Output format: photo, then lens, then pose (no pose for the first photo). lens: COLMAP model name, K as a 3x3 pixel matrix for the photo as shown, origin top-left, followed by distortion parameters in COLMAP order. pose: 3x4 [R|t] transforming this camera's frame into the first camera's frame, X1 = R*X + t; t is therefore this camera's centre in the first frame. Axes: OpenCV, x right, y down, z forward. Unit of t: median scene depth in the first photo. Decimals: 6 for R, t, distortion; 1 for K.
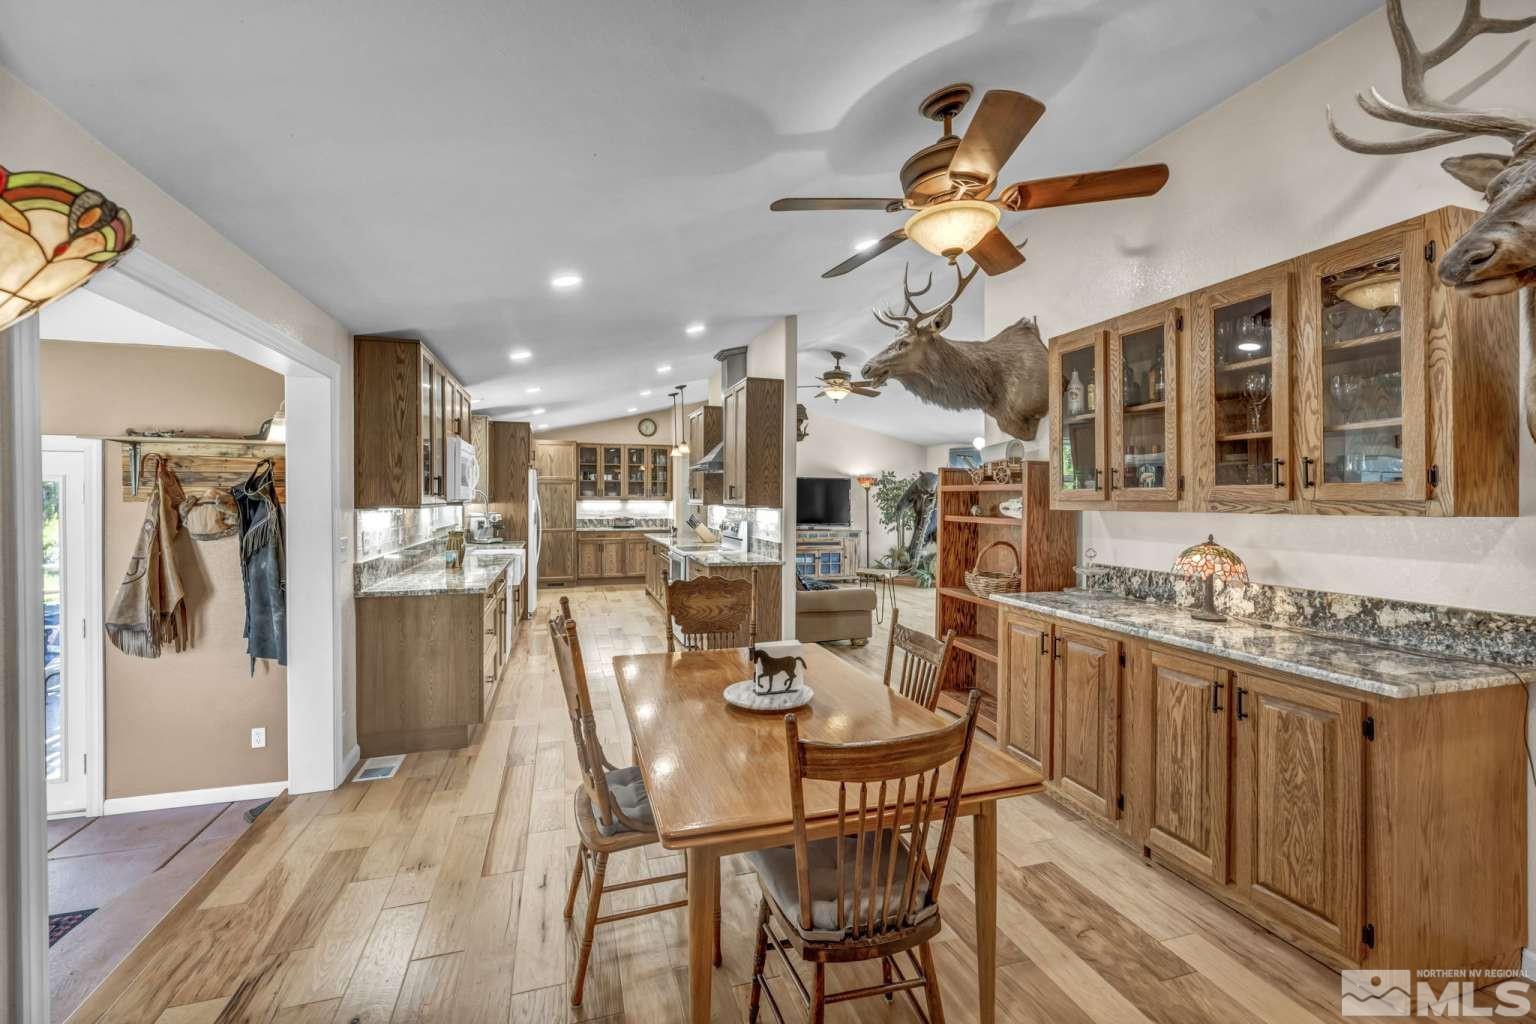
lens RADIAL K [[643.6, 0, 771.3], [0, 643.6, 495.1], [0, 0, 1]] dist [-0.000174, 0.000141]
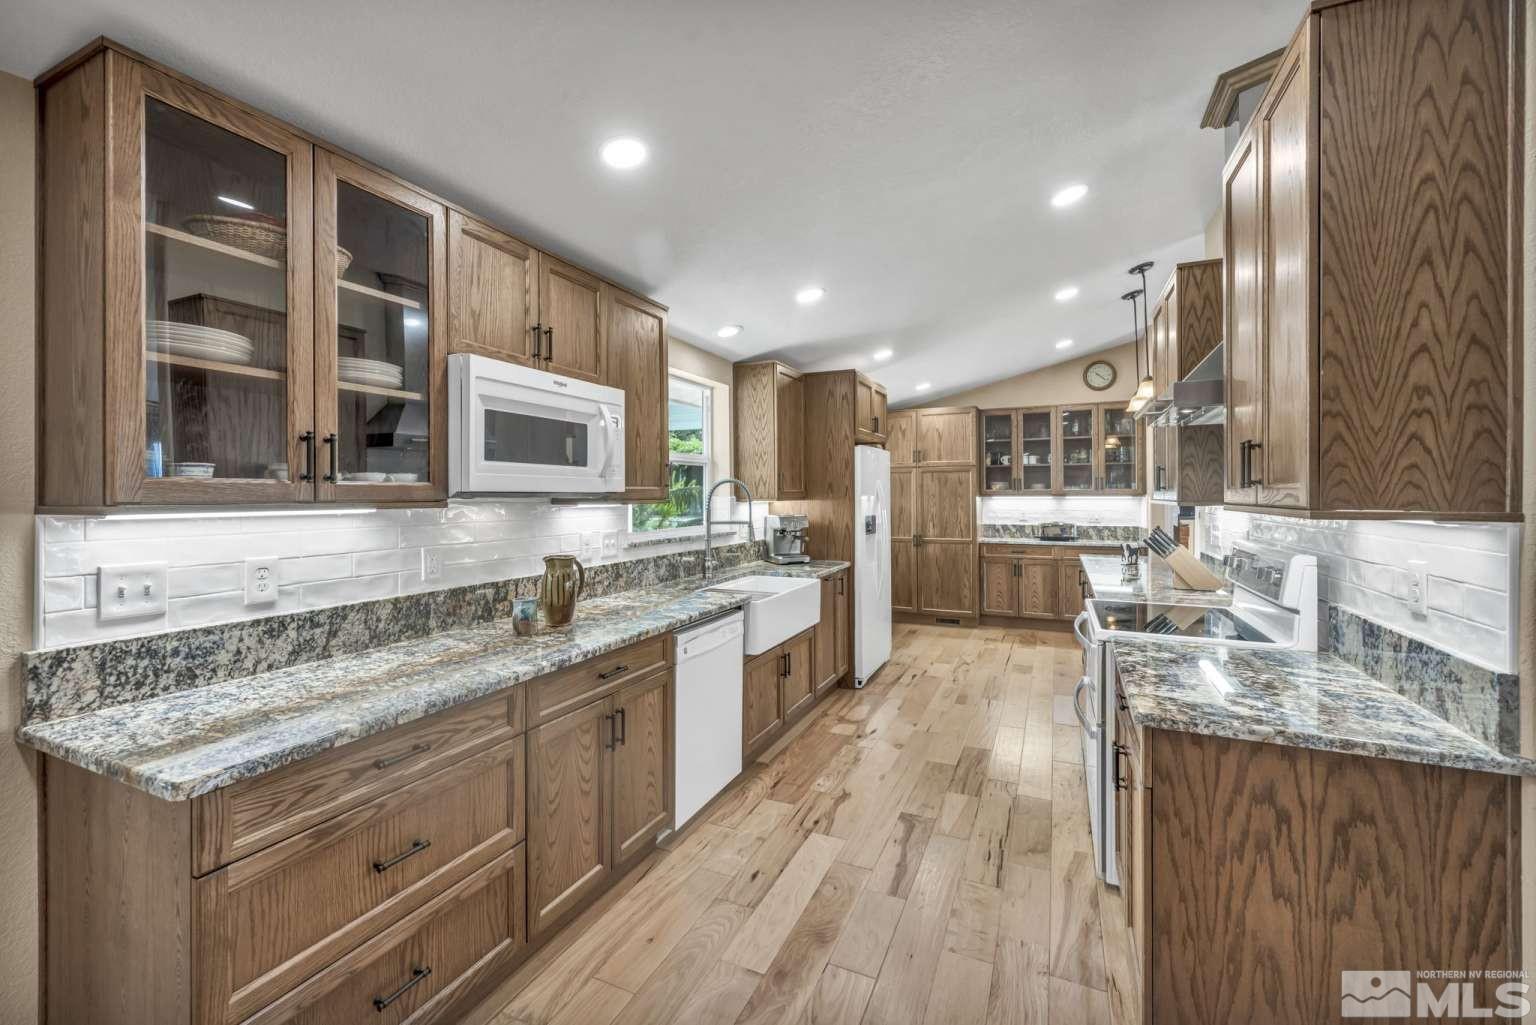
lens RADIAL K [[643.6, 0, 771.3], [0, 643.6, 495.6], [0, 0, 1]] dist [-0.000174, 0.000141]
pose [[0.738041, -0.004164, -0.674743, -0.013582], [0.007459, 0.999970, 0.001988, 0.004657], [0.674714, -0.006500, 0.738050, 0.361740]]
